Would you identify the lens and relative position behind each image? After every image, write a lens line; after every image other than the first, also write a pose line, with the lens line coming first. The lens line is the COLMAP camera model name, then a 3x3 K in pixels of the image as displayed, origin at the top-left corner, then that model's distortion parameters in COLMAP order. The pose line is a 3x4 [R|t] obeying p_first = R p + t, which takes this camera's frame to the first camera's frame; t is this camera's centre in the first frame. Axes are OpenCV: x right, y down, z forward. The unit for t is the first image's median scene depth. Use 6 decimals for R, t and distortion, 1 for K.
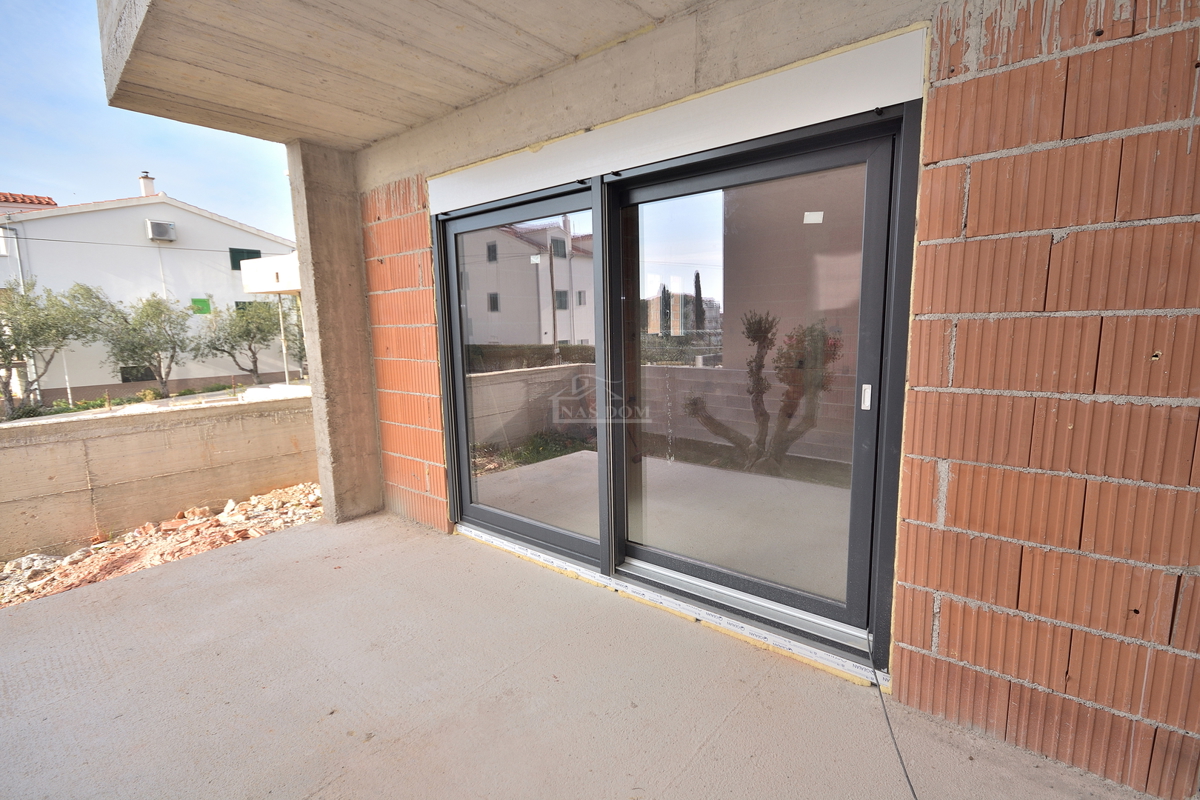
lens RADIAL K [[565.0, 0, 600.0], [0, 565.0, 400.0], [0, 0, 1]] dist [0.000365, 0.000014]
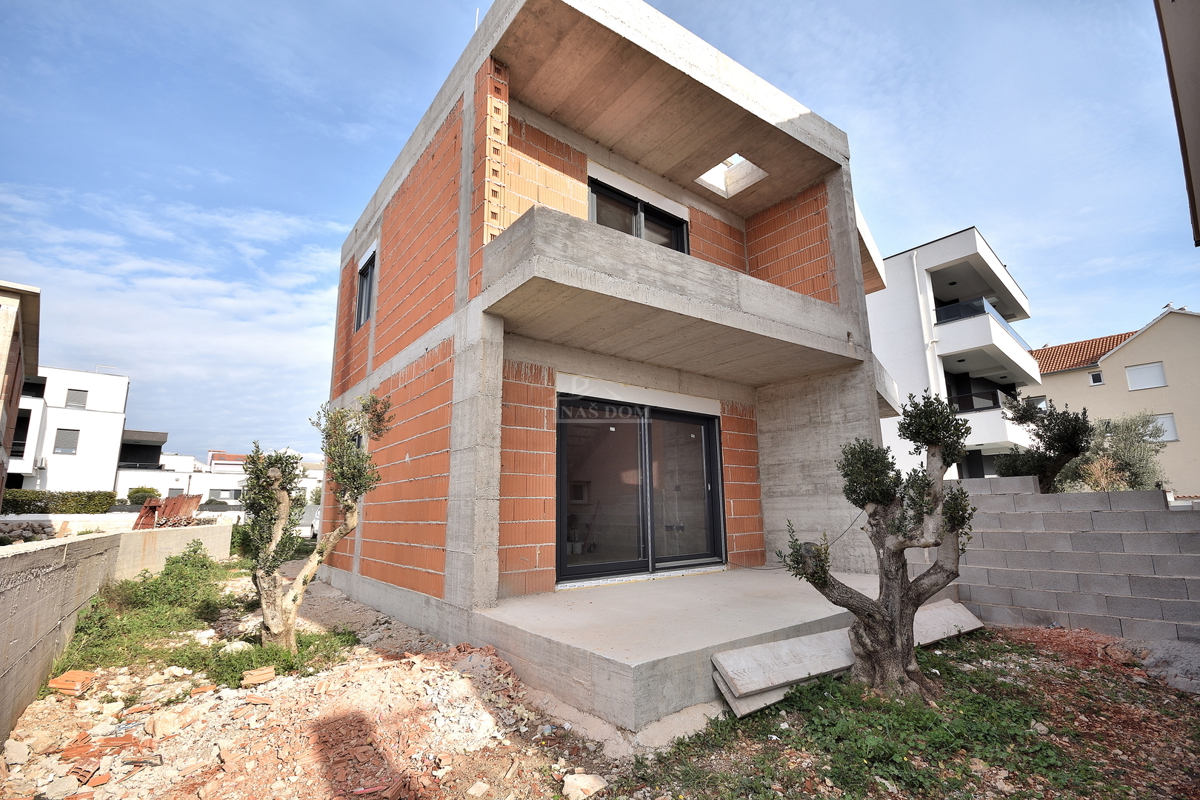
lens RADIAL K [[526.5, 0, 603.8], [0, 526.5, 408.2], [0, 0, 1]] dist [-0.000393, 0.000168]
pose [[0.209564, 0.206875, 0.955660, -2.264619], [0.142982, 0.960373, -0.239250, 0.164181], [-0.967284, 0.186780, 0.171680, 0.737157]]
